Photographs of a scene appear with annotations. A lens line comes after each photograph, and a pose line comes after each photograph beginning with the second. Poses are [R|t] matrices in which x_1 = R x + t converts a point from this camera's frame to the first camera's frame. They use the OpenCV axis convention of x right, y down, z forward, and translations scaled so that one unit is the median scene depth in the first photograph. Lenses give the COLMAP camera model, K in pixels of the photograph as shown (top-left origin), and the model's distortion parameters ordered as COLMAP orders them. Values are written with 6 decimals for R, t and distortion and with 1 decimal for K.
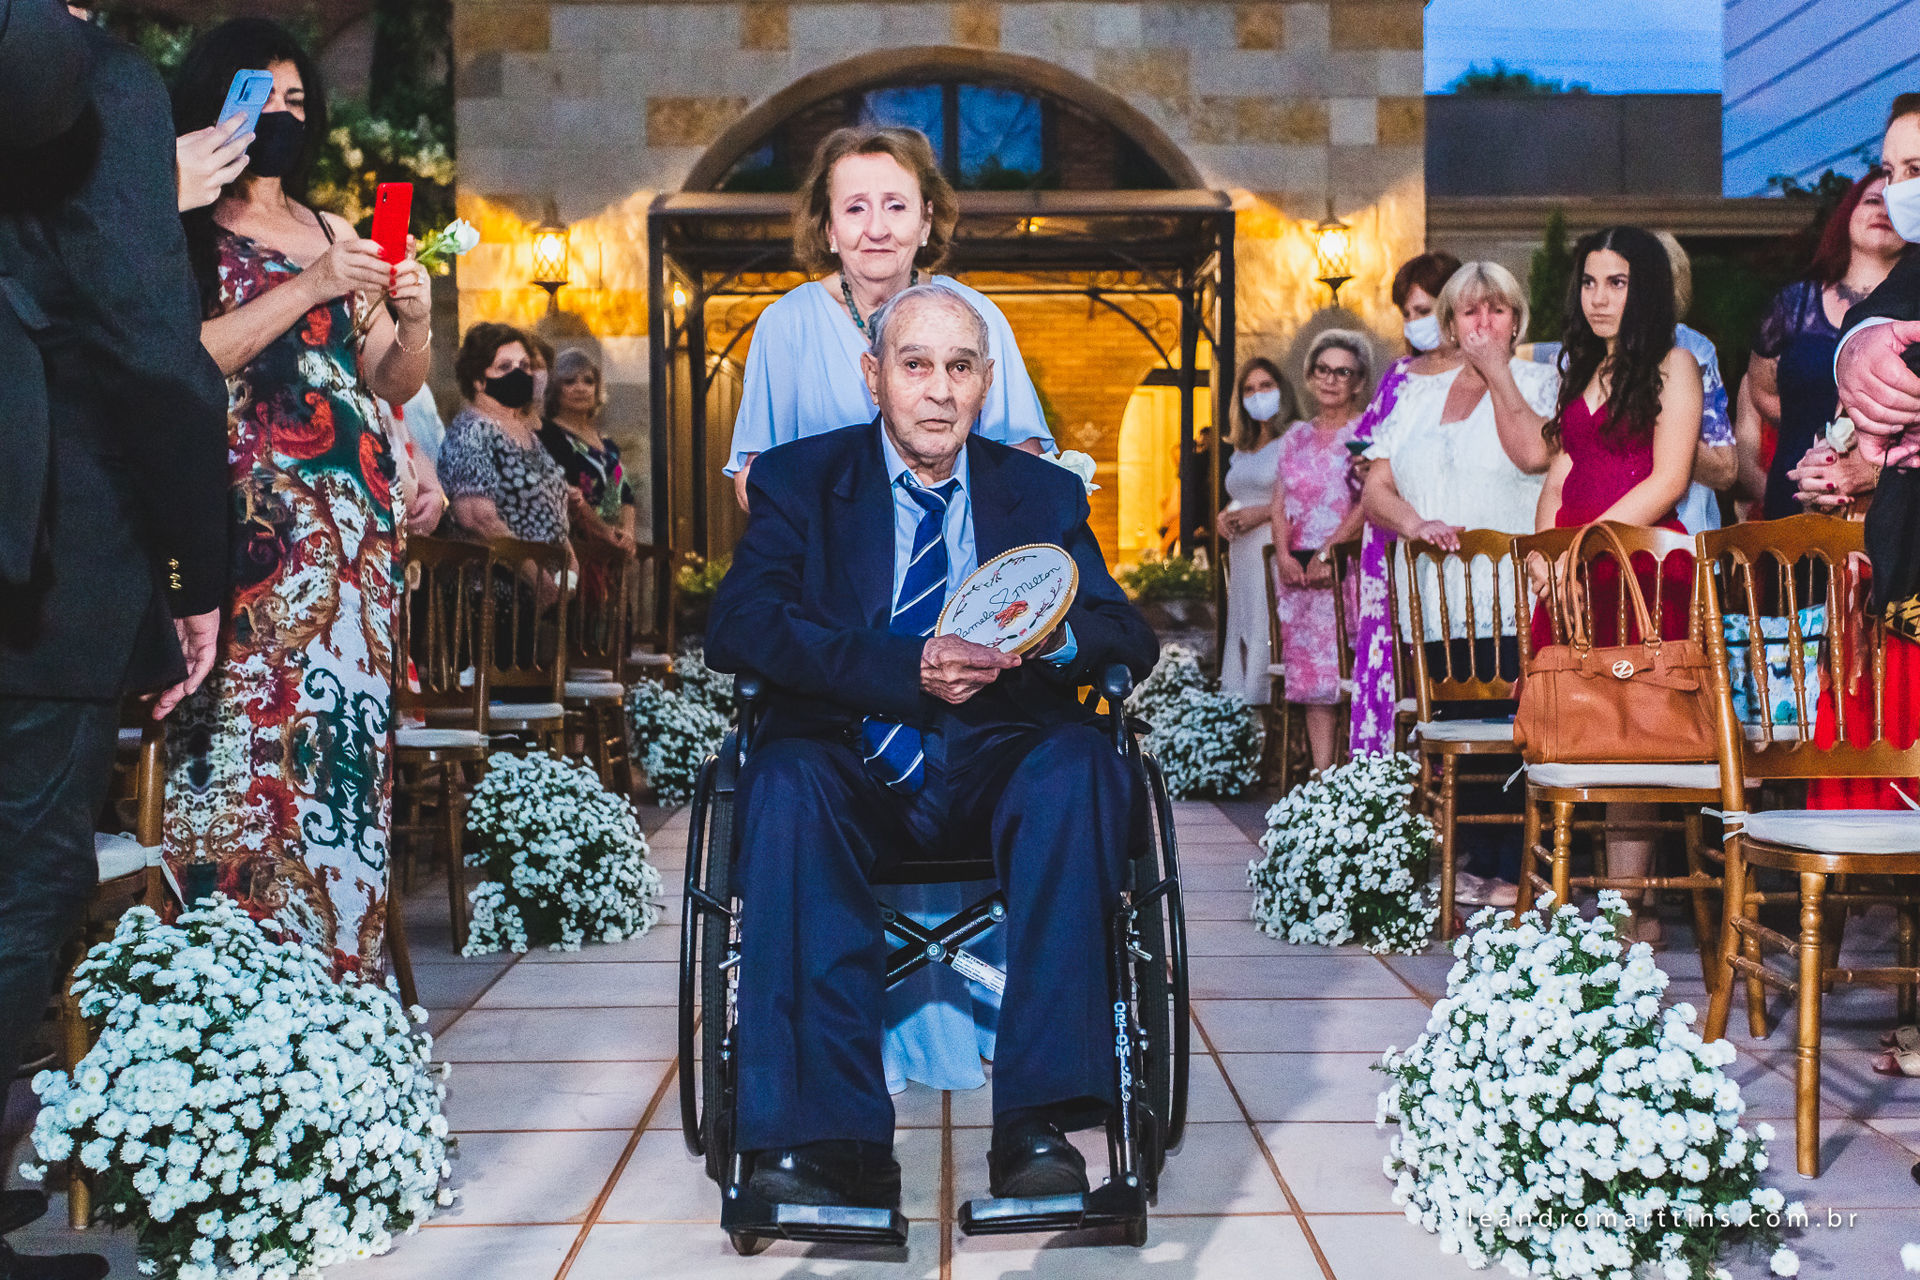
lens RADIAL K [[2173.6, 0, 938.7], [0, 2173.6, 587.7], [0, 0, 1]] dist [0.032026, 0.000000]
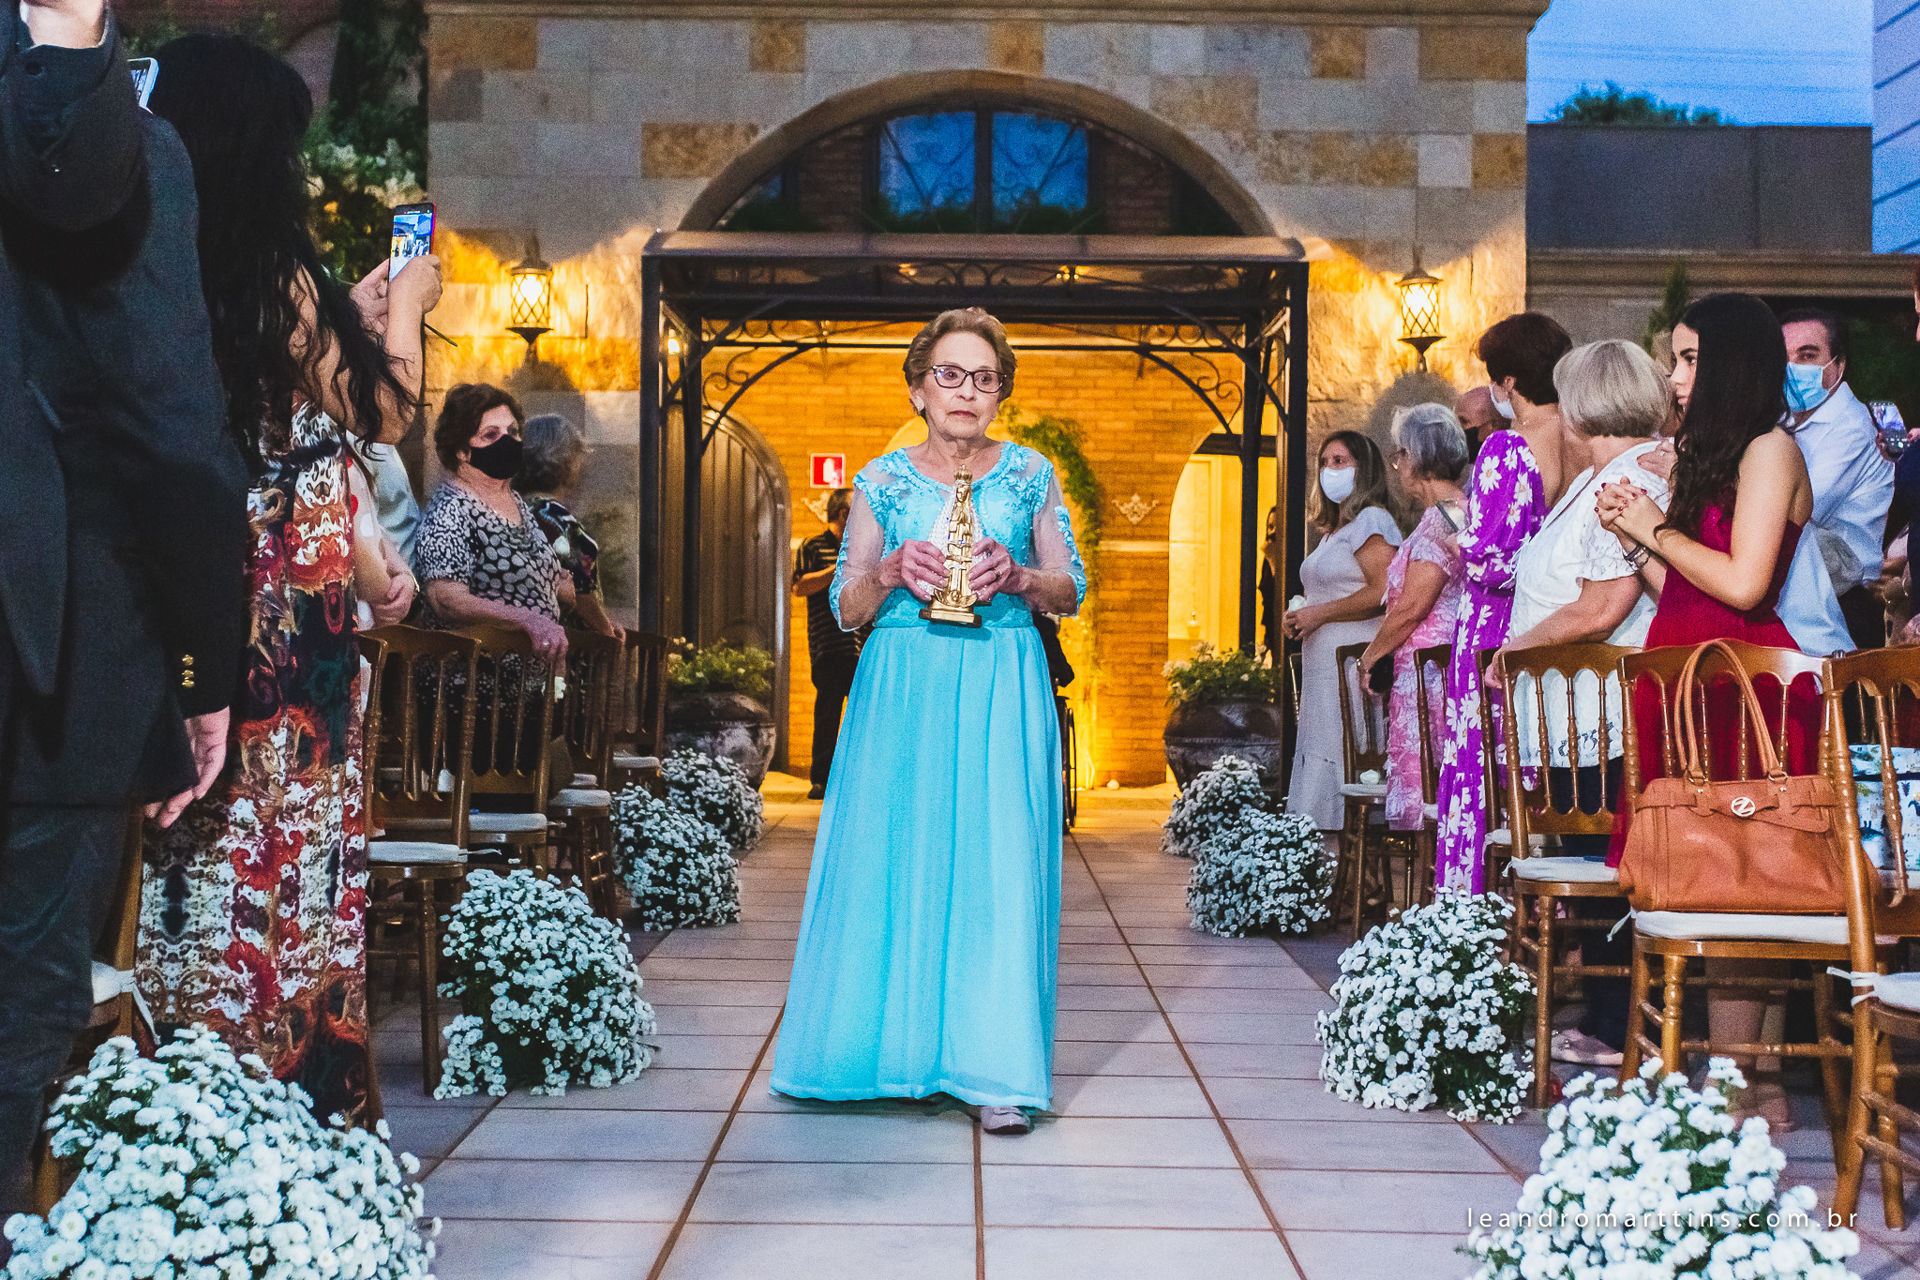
lens RADIAL K [[2499.5, 0, 917.8], [0, 2499.5, 572.8], [0, 0, 1]] dist [0.037563, 0.000000]
pose [[0.999631, 0.020466, -0.017851, -0.006811], [-0.021219, 0.998845, -0.043119, -0.006348], [0.016948, 0.043482, 0.998910, -0.034349]]
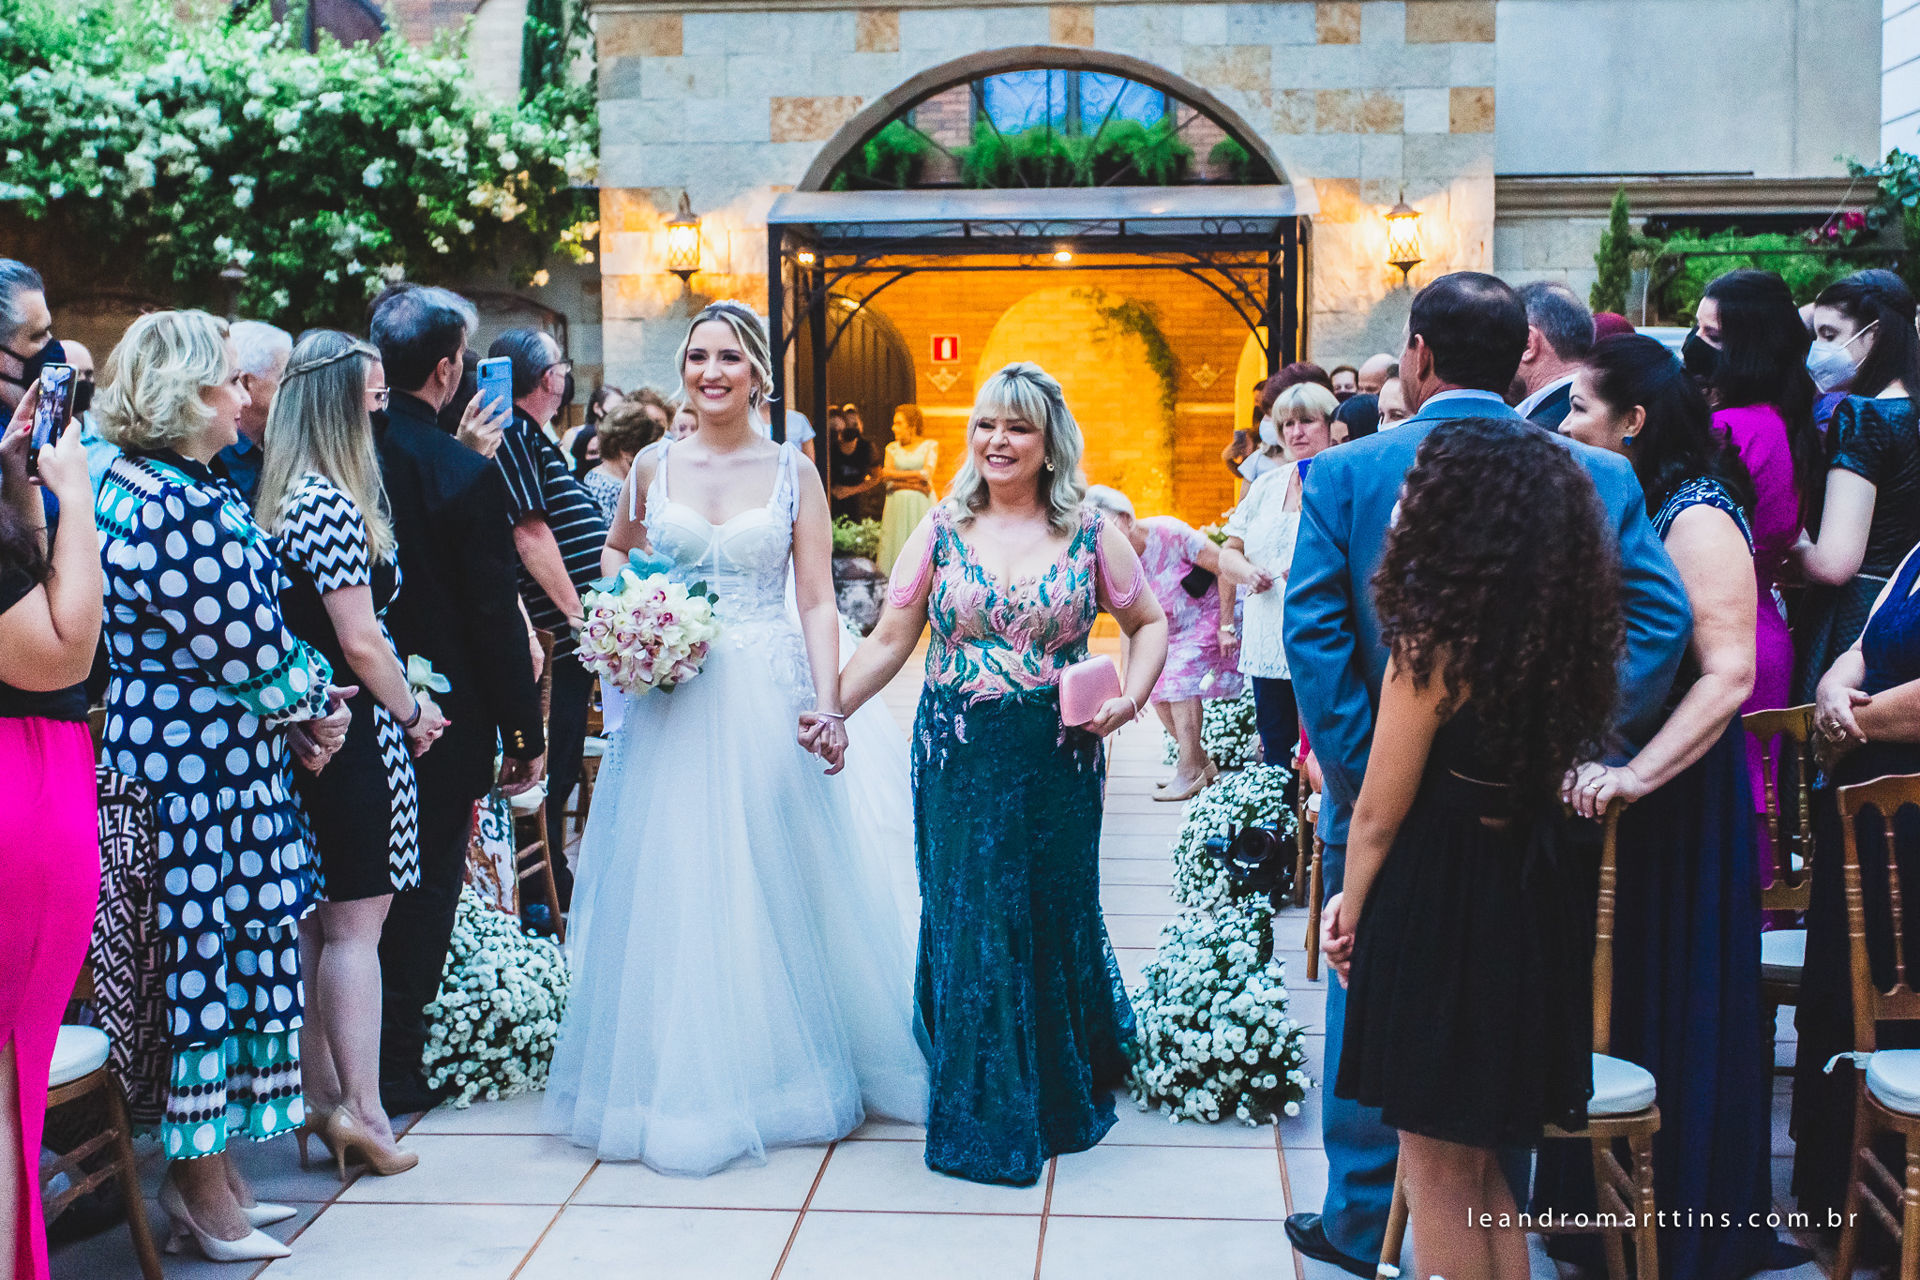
lens RADIAL K [[2499.5, 0, 986.8], [0, 2499.5, 594.9], [0, 0, 1]] dist [0.037563, 0.000000]
pose [[0.996947, 0.009385, -0.077512, 0.173411], [-0.003992, 0.997579, 0.069435, -0.158170], [0.077976, -0.068913, 0.994571, -0.641292]]
